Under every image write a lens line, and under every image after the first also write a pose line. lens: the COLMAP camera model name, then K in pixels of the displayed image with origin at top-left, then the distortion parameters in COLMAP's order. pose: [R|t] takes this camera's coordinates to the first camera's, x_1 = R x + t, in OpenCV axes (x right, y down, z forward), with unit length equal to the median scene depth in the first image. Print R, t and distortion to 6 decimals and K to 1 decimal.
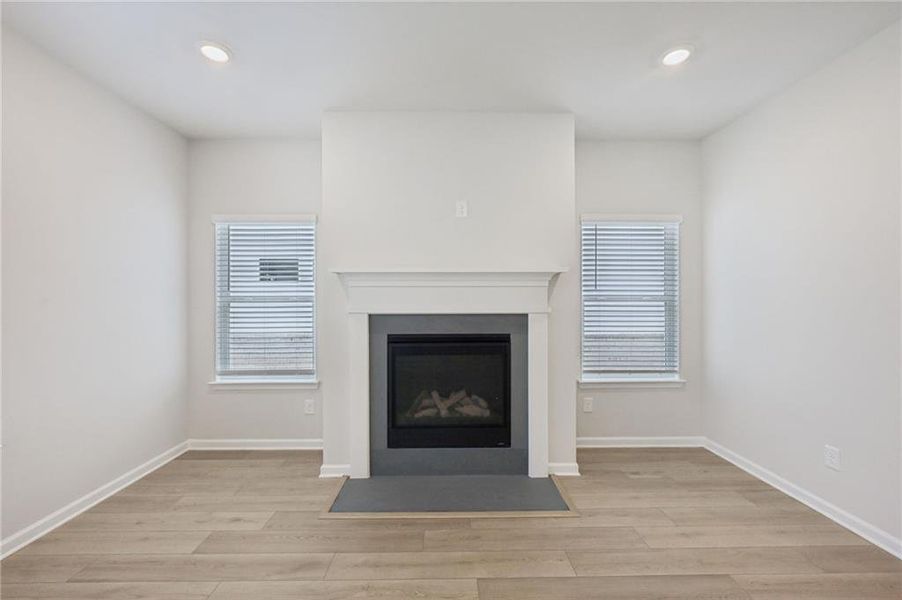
lens RADIAL K [[361.3, 0, 452.1], [0, 361.3, 300.8], [0, 0, 1]] dist [-0.001181, -0.000148]
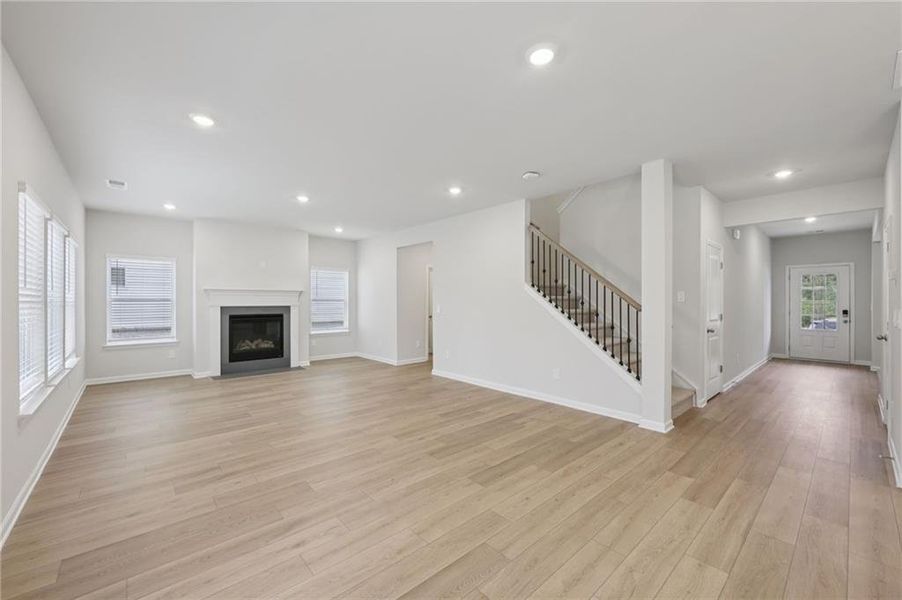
lens RADIAL K [[361.3, 0, 453.1], [0, 361.3, 297.0], [0, 0, 1]] dist [-0.001181, -0.000148]
pose [[0.755346, 0.008708, 0.655268, -0.610955], [0.000190, 0.999909, -0.013507, 0.006740], [-0.655326, 0.010327, 0.755276, -1.737655]]
